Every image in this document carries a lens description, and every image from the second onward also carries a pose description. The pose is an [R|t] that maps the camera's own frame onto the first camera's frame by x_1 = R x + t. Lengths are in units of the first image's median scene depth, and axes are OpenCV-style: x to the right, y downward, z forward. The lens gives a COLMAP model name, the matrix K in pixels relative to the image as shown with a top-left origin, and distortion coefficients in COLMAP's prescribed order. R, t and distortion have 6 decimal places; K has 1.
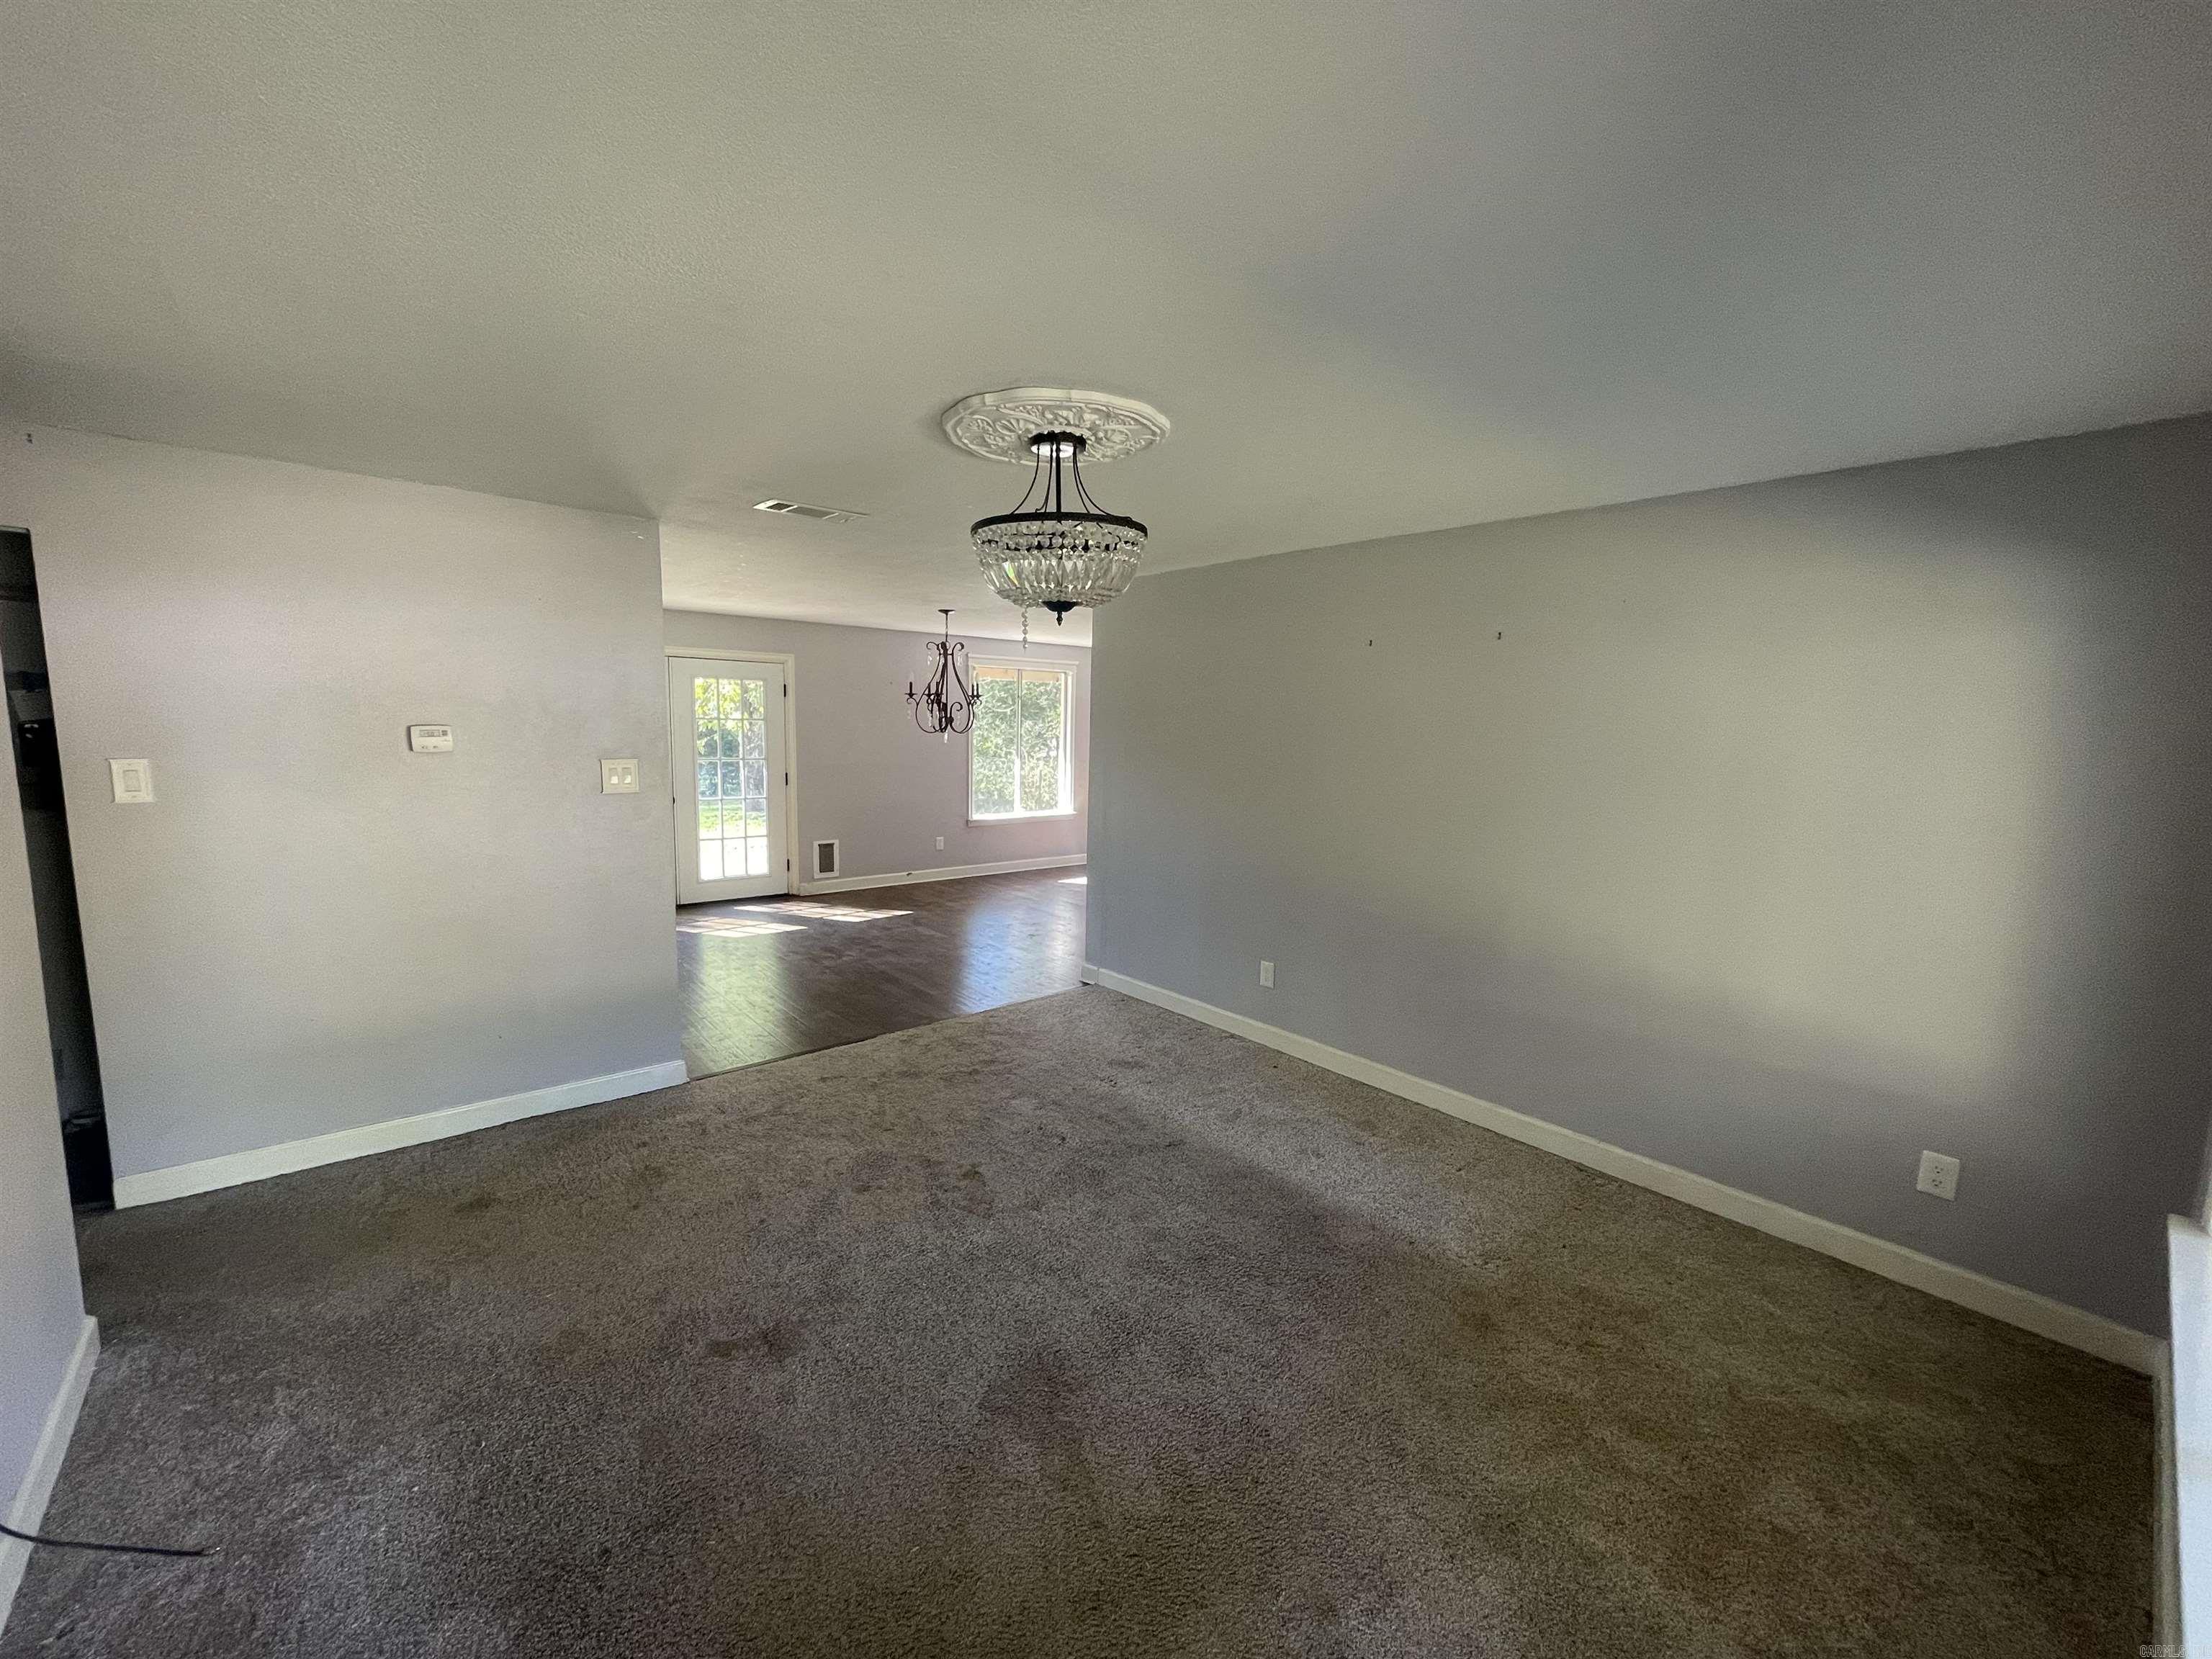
lens RADIAL K [[889.6, 0, 1106.5], [0, 889.6, 822.1], [0, 0, 1]] dist [0.000406, -0.000001]
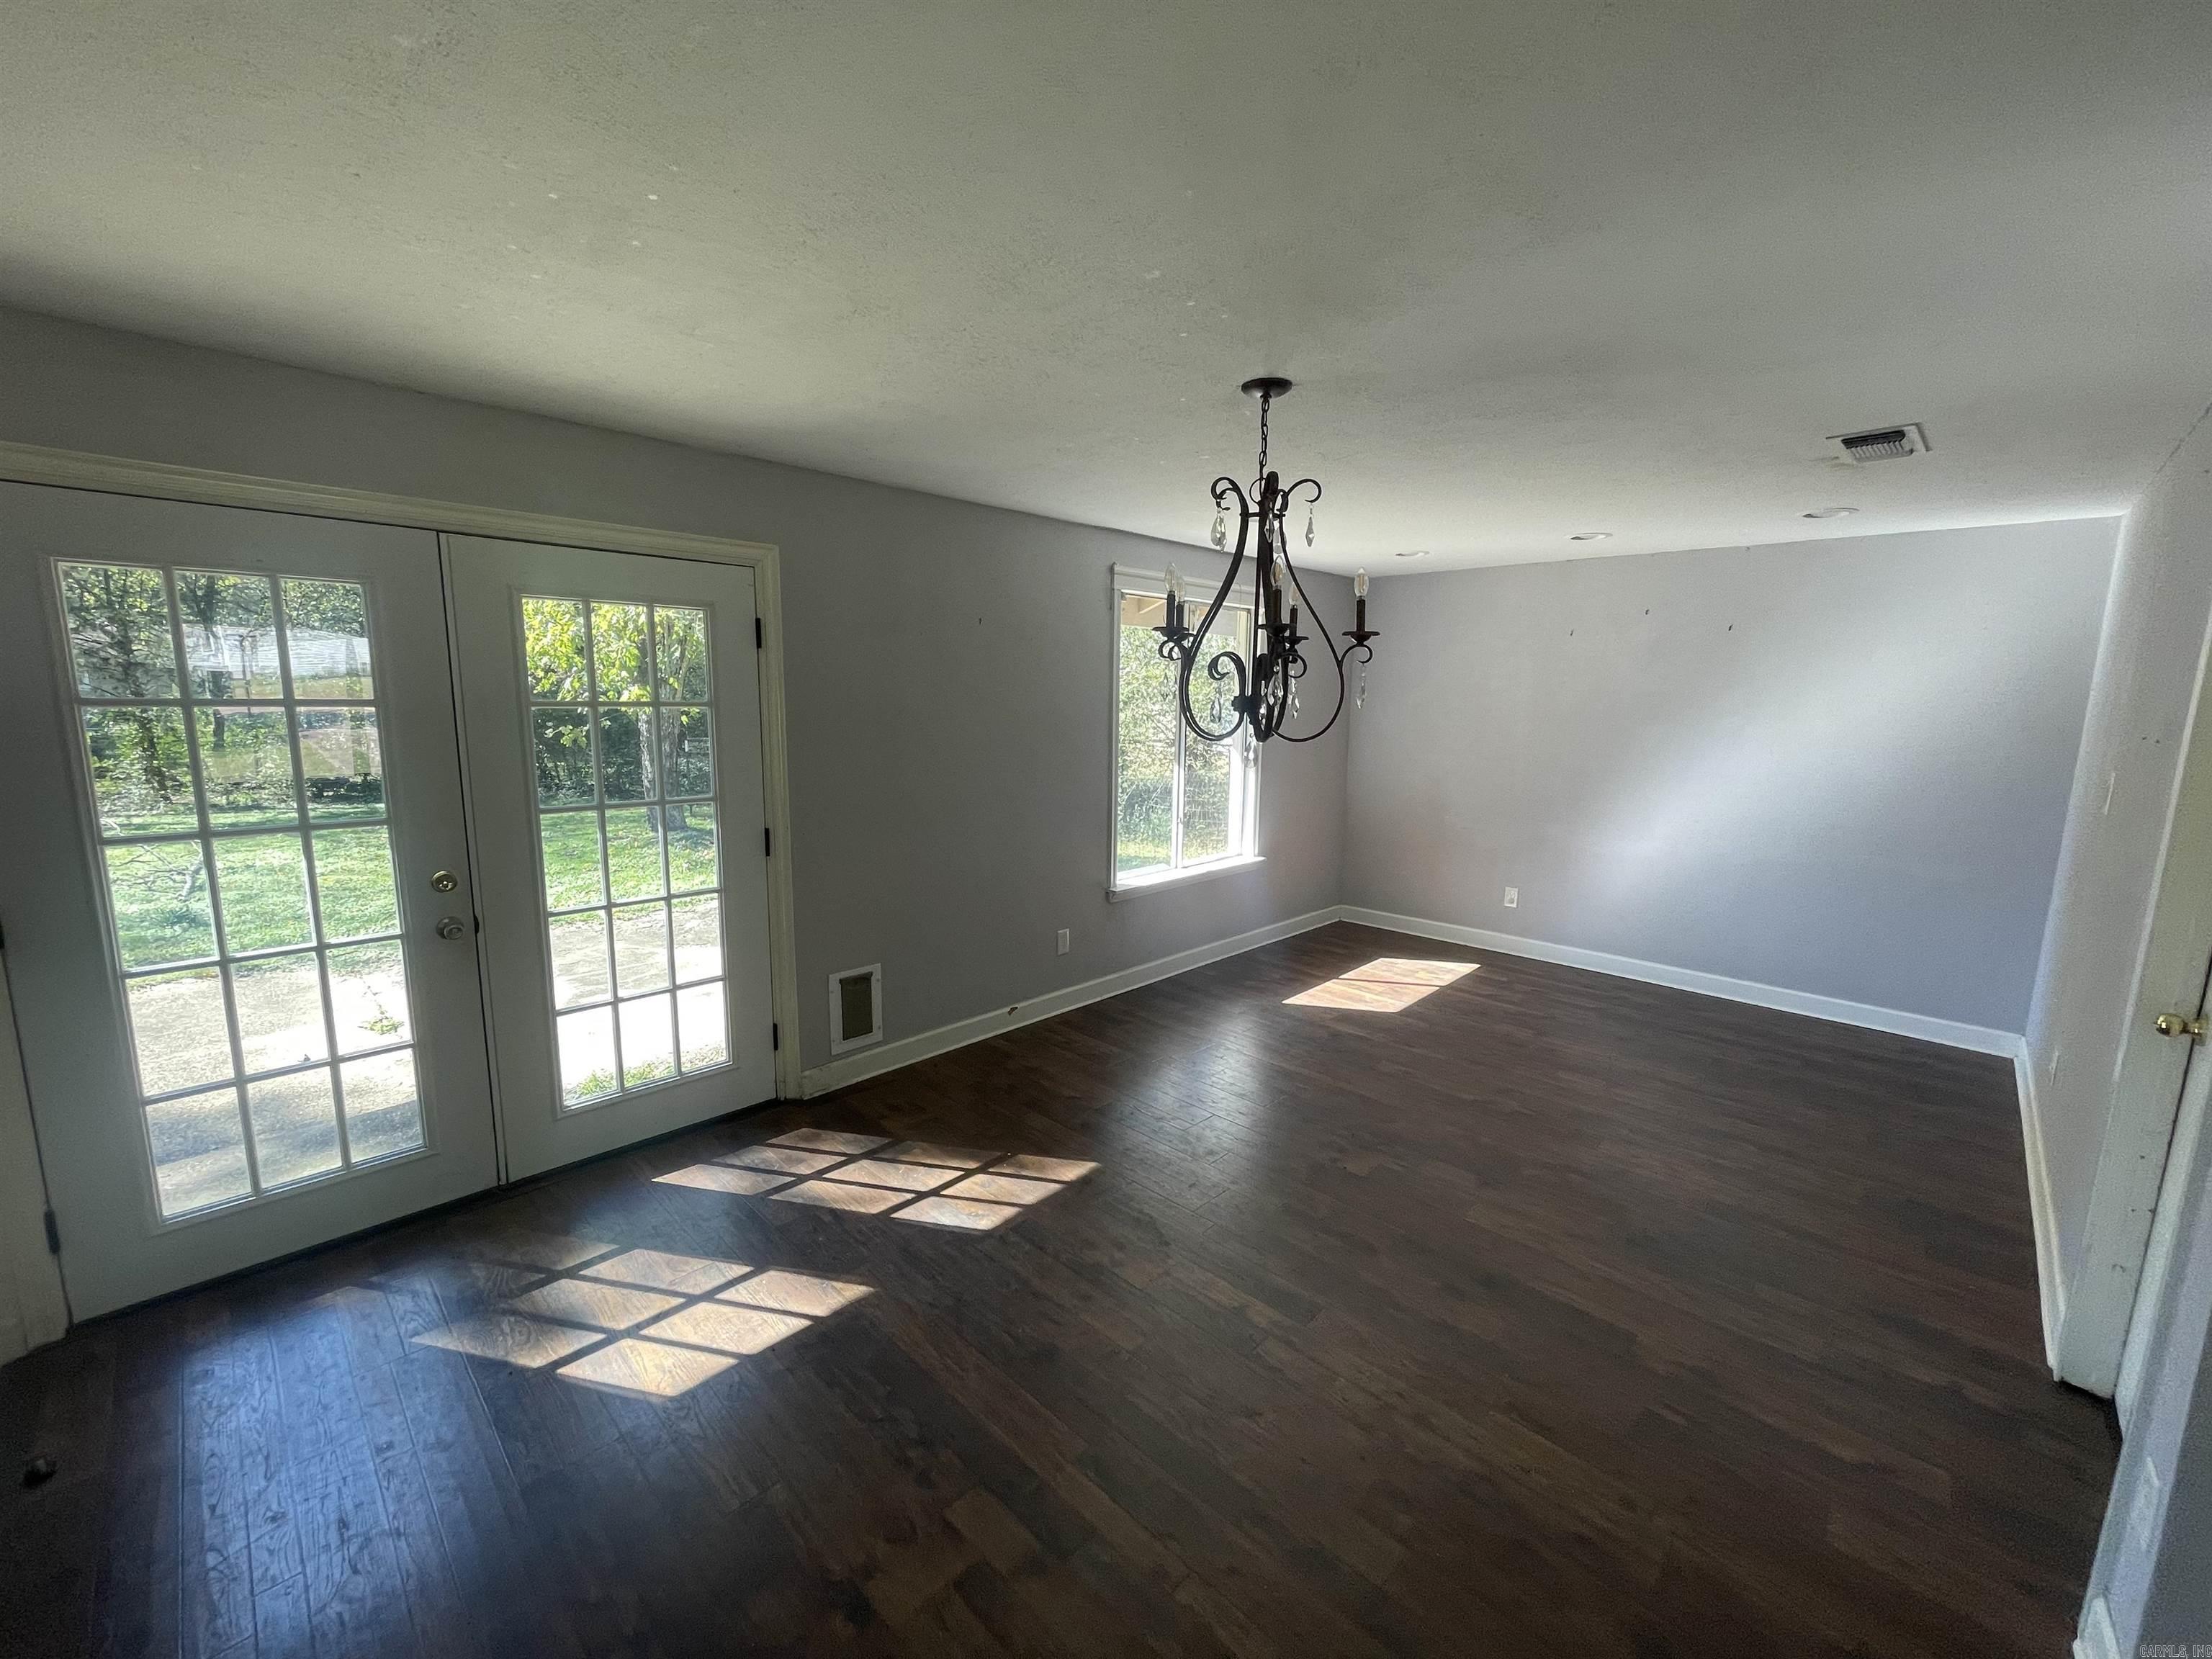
lens RADIAL K [[889.6, 0, 1107.8], [0, 889.6, 832.2], [0, 0, 1]] dist [0.000406, -0.000001]
pose [[0.995145, -0.022554, 0.095802, -0.243408], [0.018139, 0.998744, 0.046699, -0.071825], [-0.096735, -0.044734, 0.994304, 0.574534]]
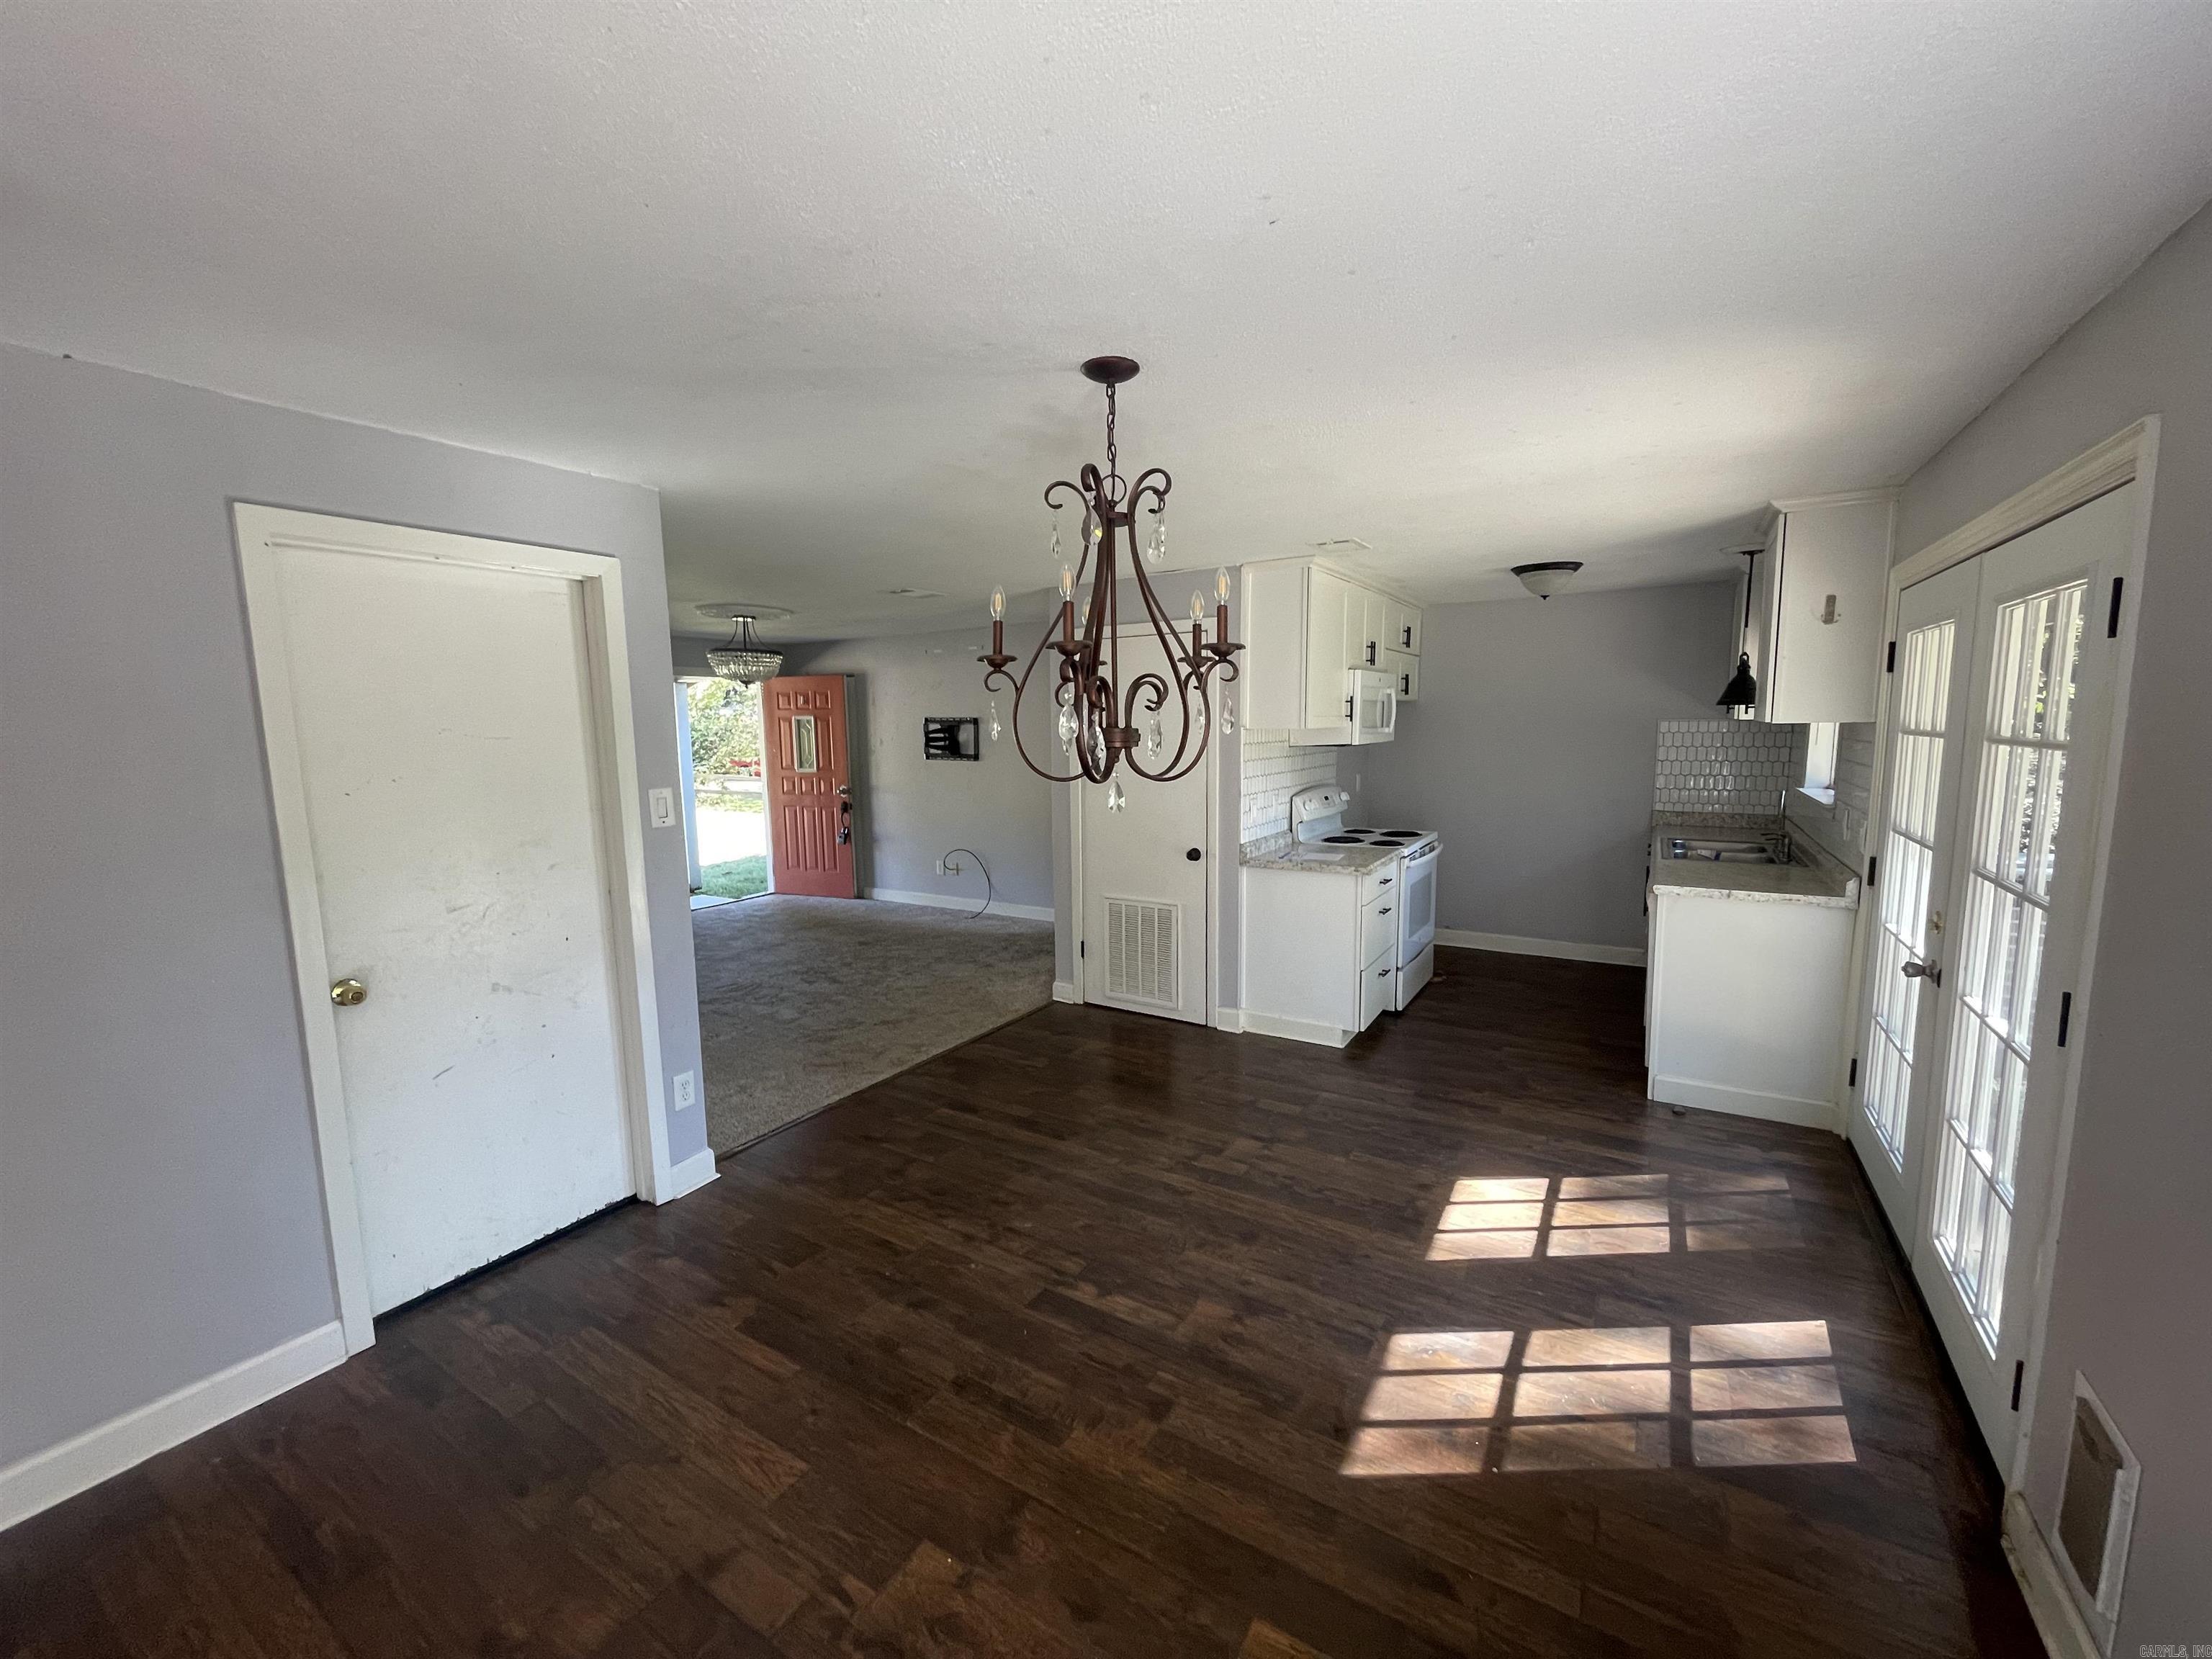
lens RADIAL K [[889.6, 0, 1093.8], [0, 889.6, 835.9], [0, 0, 1]] dist [0.000406, -0.000001]
pose [[-0.955163, 0.031668, -0.294384, -0.073060], [-0.037379, 0.973412, 0.225992, -0.134903], [0.293713, 0.226863, -0.928583, 1.146628]]
